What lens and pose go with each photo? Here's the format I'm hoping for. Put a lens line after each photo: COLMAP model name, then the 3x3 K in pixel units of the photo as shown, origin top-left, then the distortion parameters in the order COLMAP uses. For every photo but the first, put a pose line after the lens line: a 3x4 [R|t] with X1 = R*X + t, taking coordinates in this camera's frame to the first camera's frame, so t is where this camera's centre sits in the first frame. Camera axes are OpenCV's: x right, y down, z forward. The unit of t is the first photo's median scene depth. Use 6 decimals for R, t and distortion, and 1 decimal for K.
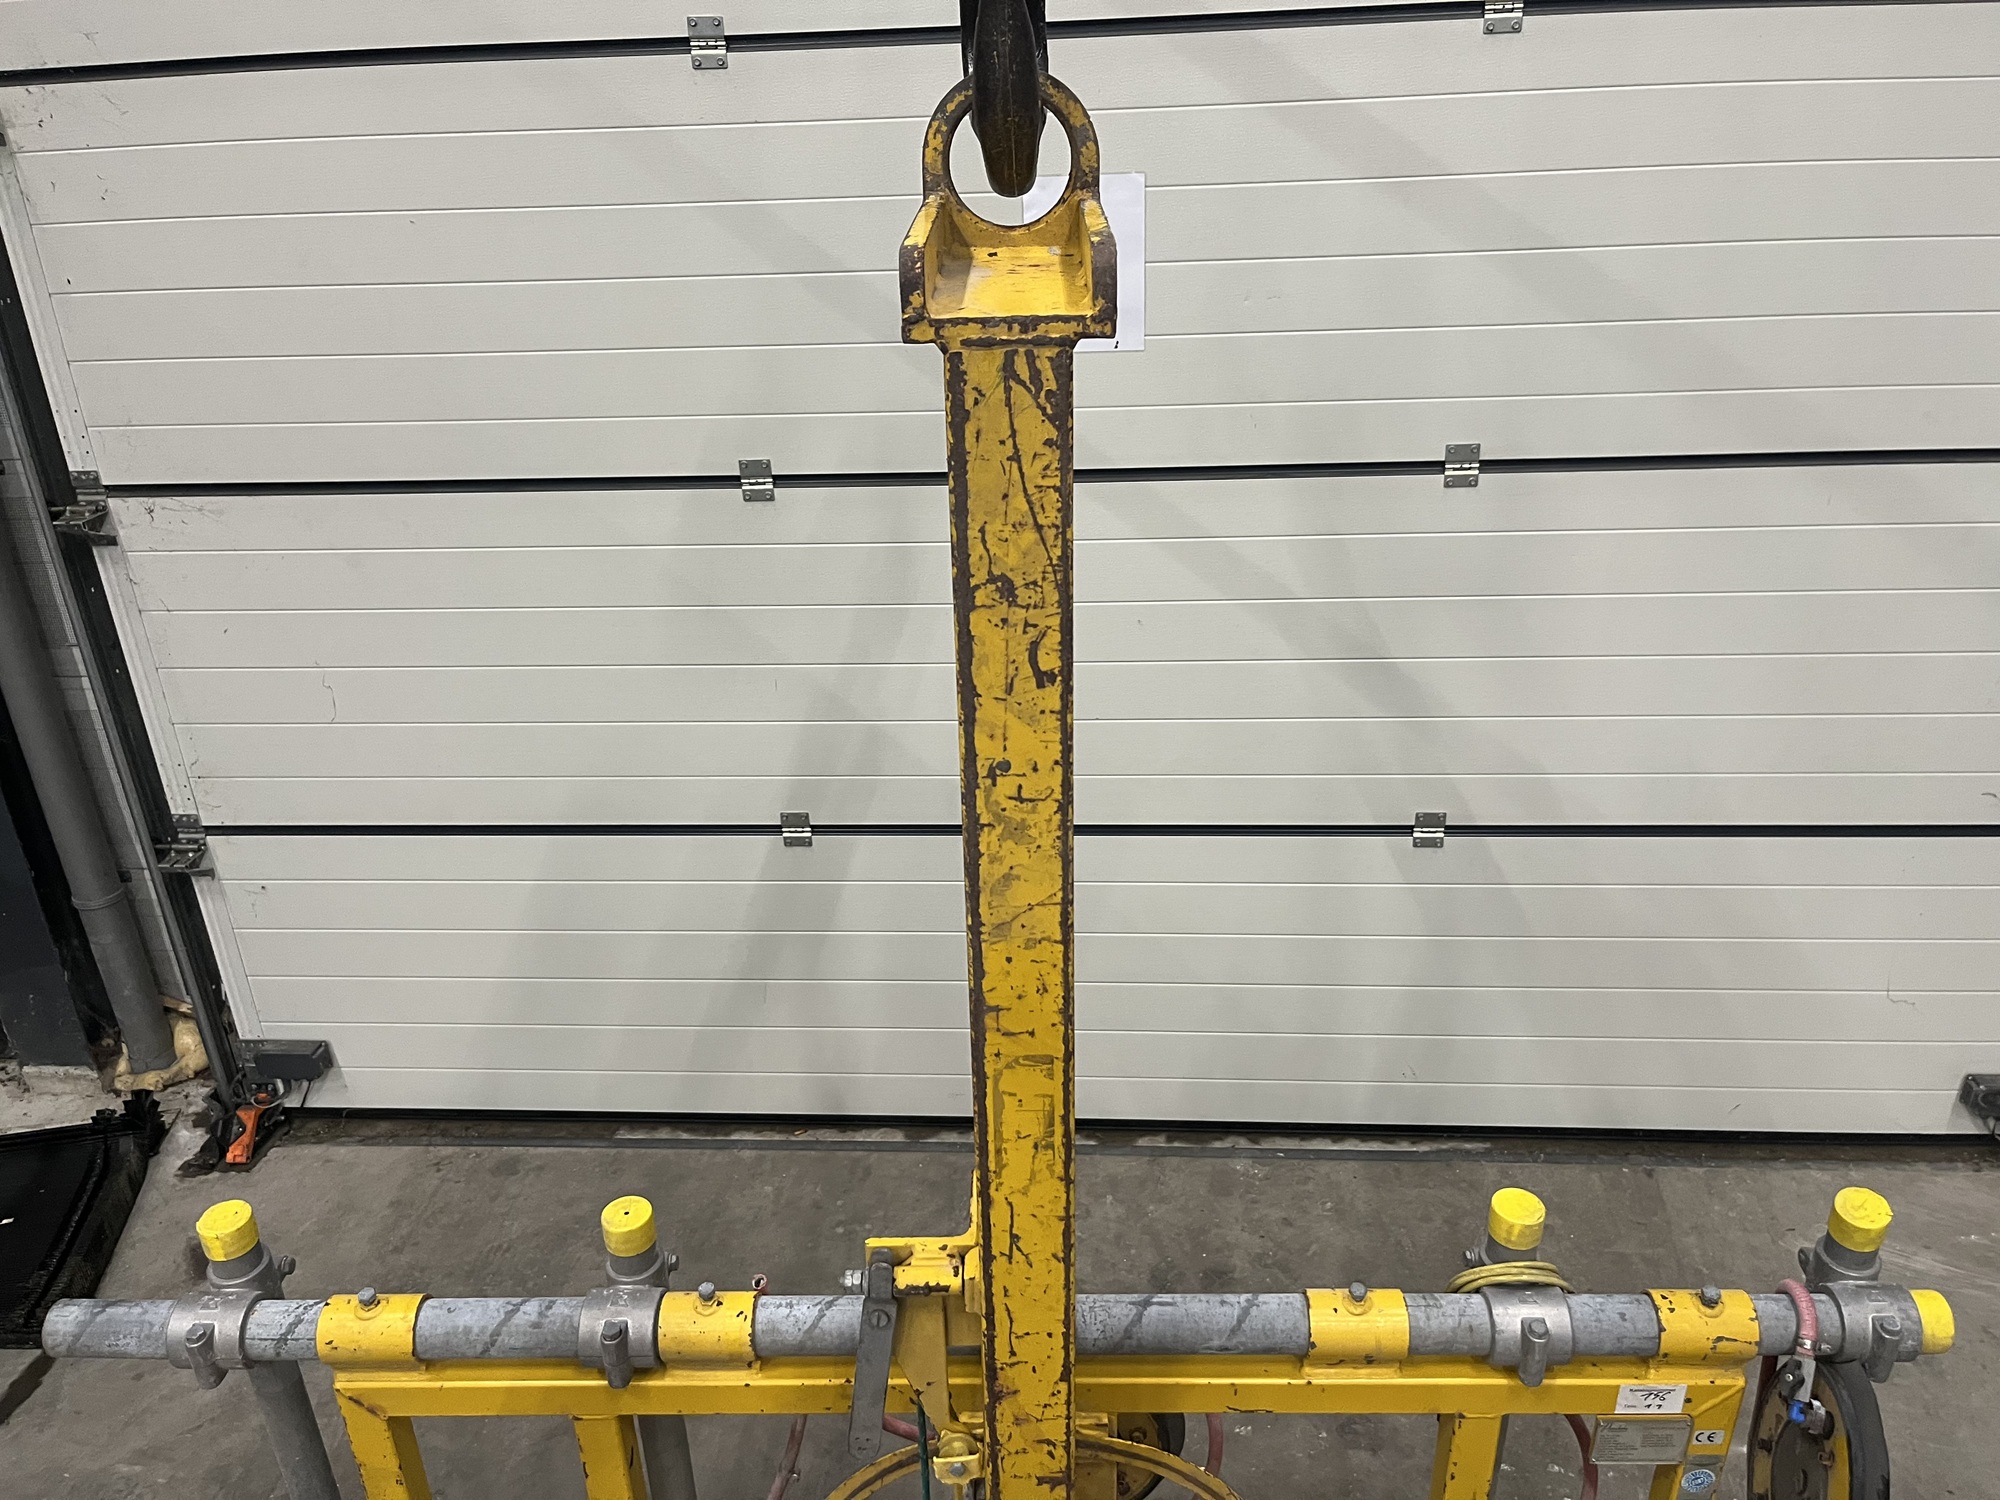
lens RADIAL K [[1510.6, 0, 993.2], [0, 1510.6, 748.1], [0, 0, 1]] dist [0.018388, -0.011469]
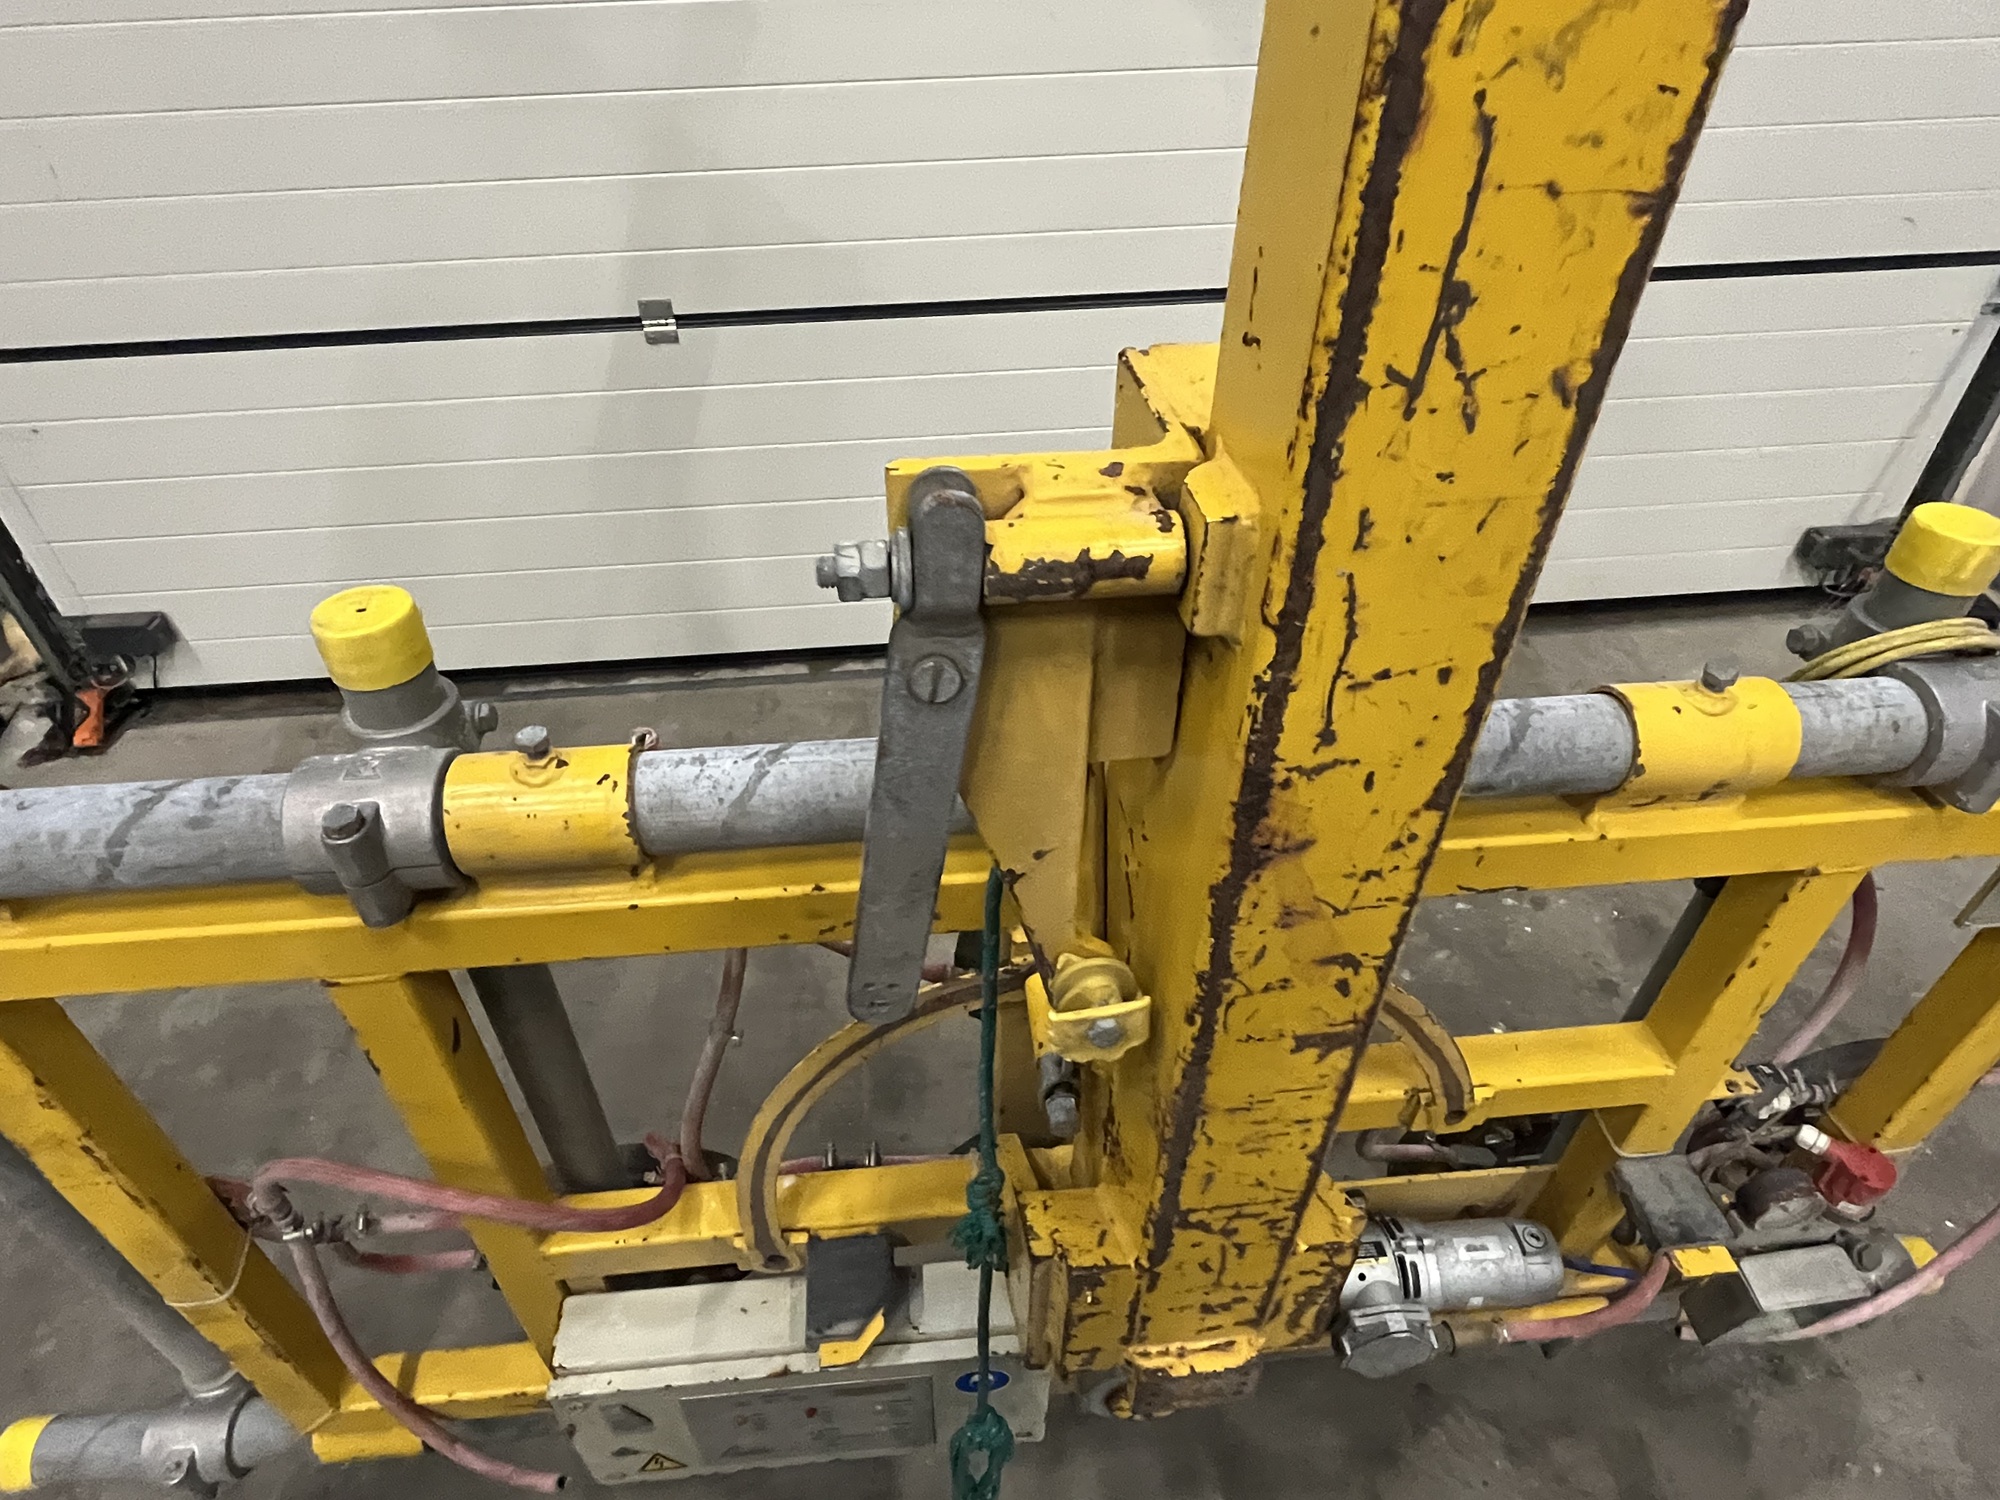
lens RADIAL K [[1119.0, 0, 961.1], [0, 1119.0, 745.5], [0, 0, 1]] dist [-0.003286, -0.002780]
pose [[0.994019, -0.054448, 0.094661, -0.079081], [0.031018, 0.971906, 0.233316, 0.272280], [-0.104705, -0.228984, 0.967783, 0.607630]]
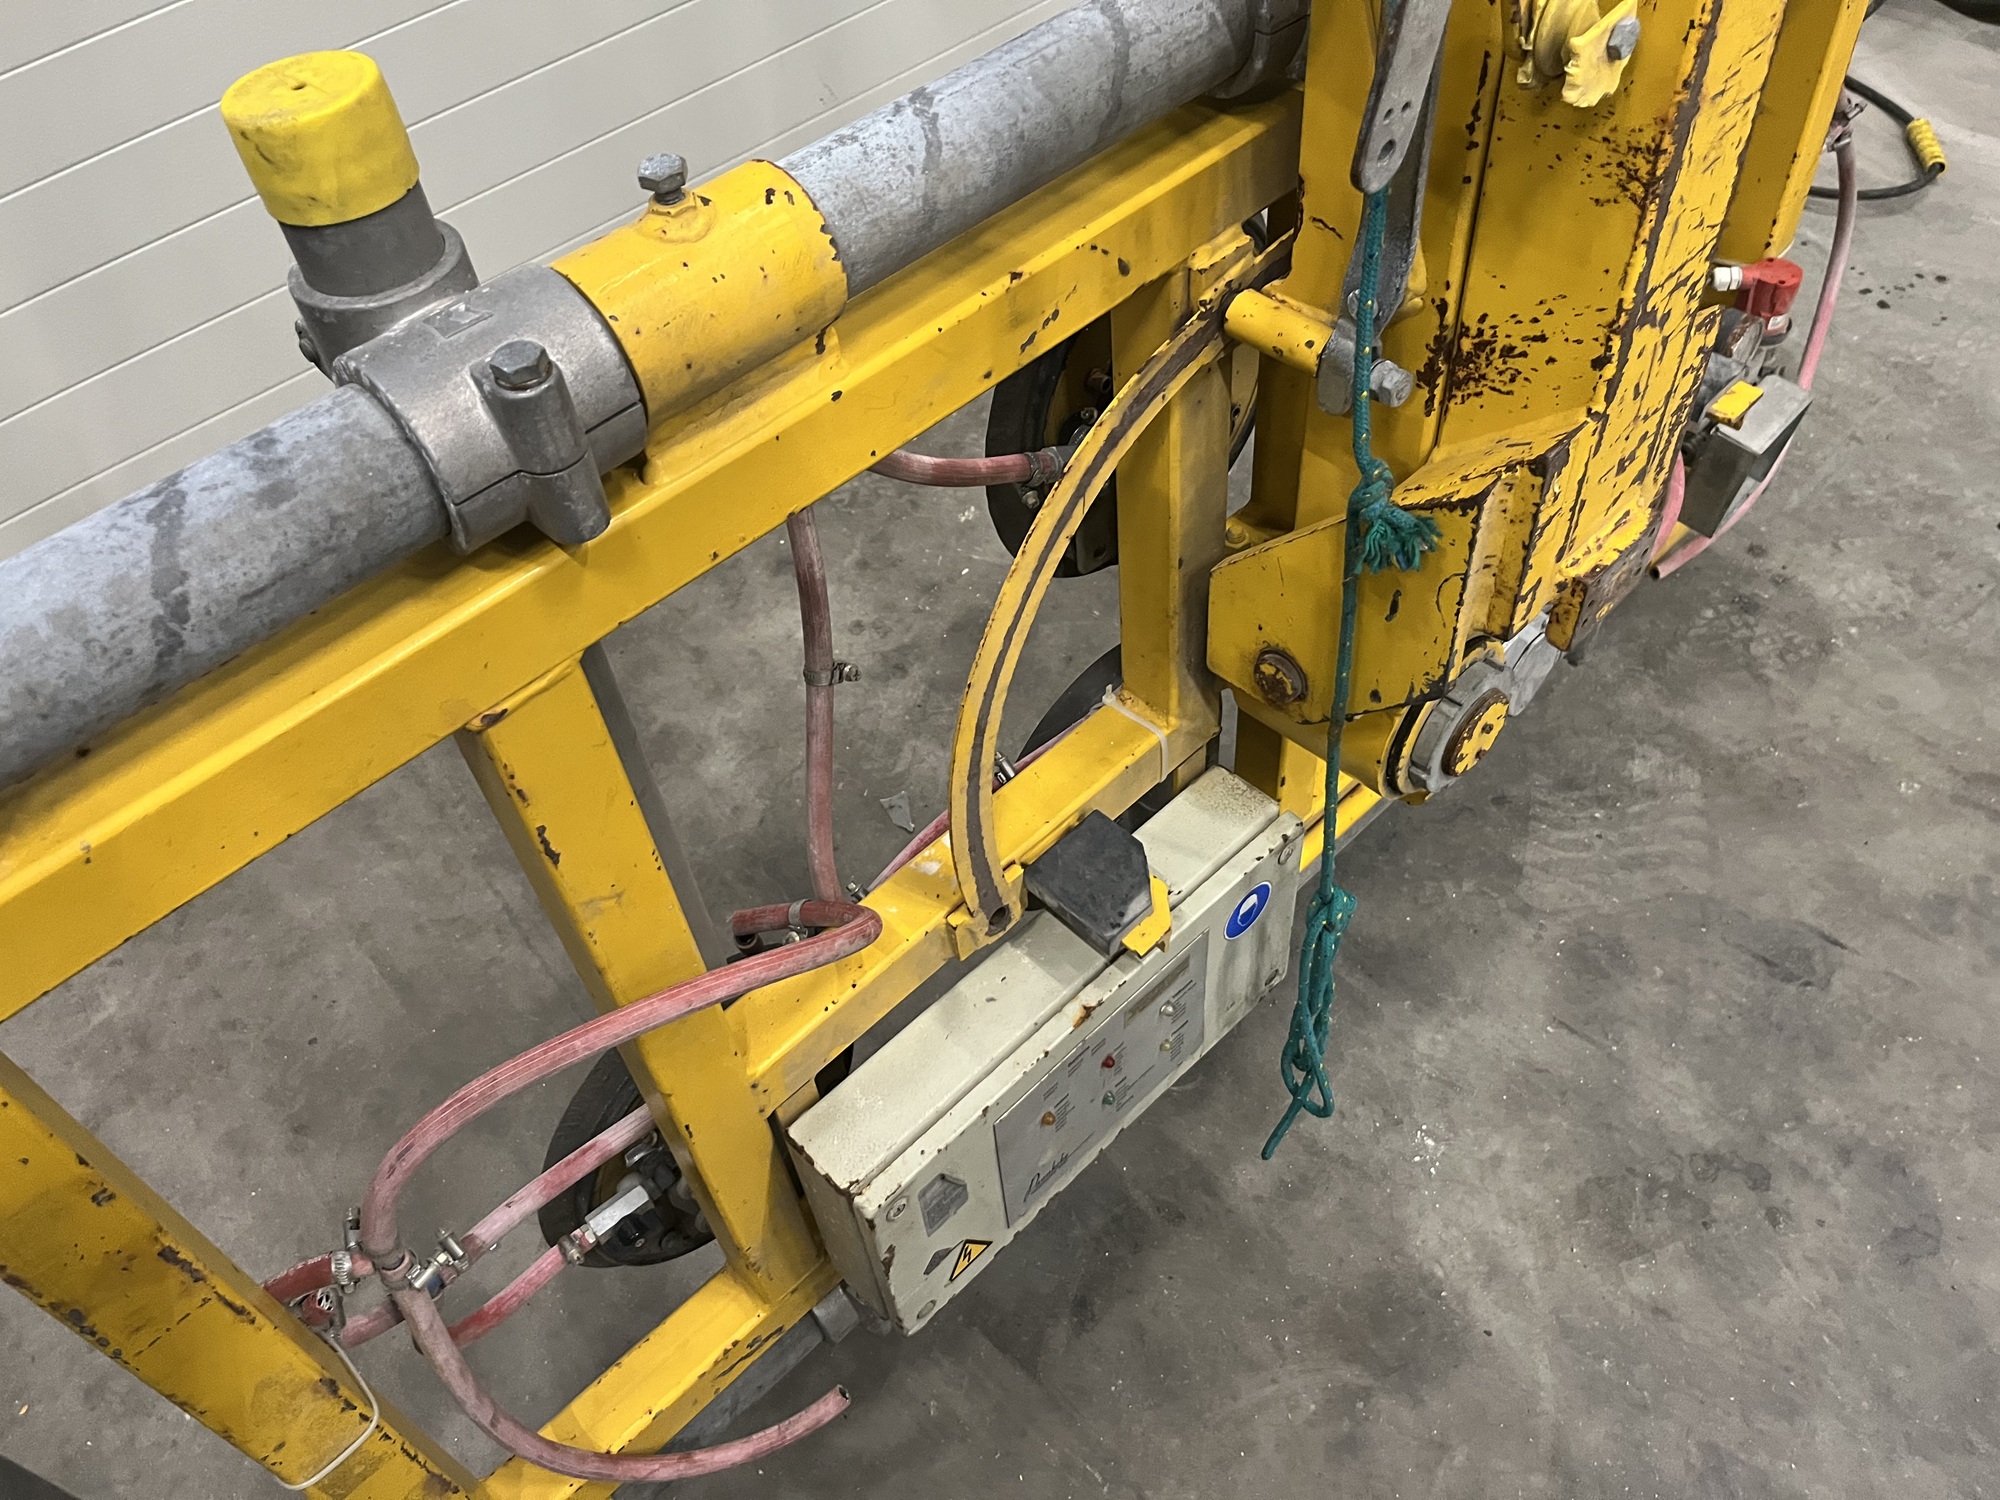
lens RADIAL K [[1510.6, 0, 996.6], [0, 1510.6, 740.3], [0, 0, 1]] dist [0.018388, -0.011469]
pose [[0.713213, -0.555470, 0.427529, -0.352607], [0.369065, 0.816123, 0.444672, 0.334211], [-0.595918, -0.159360, 0.787074, 0.650359]]
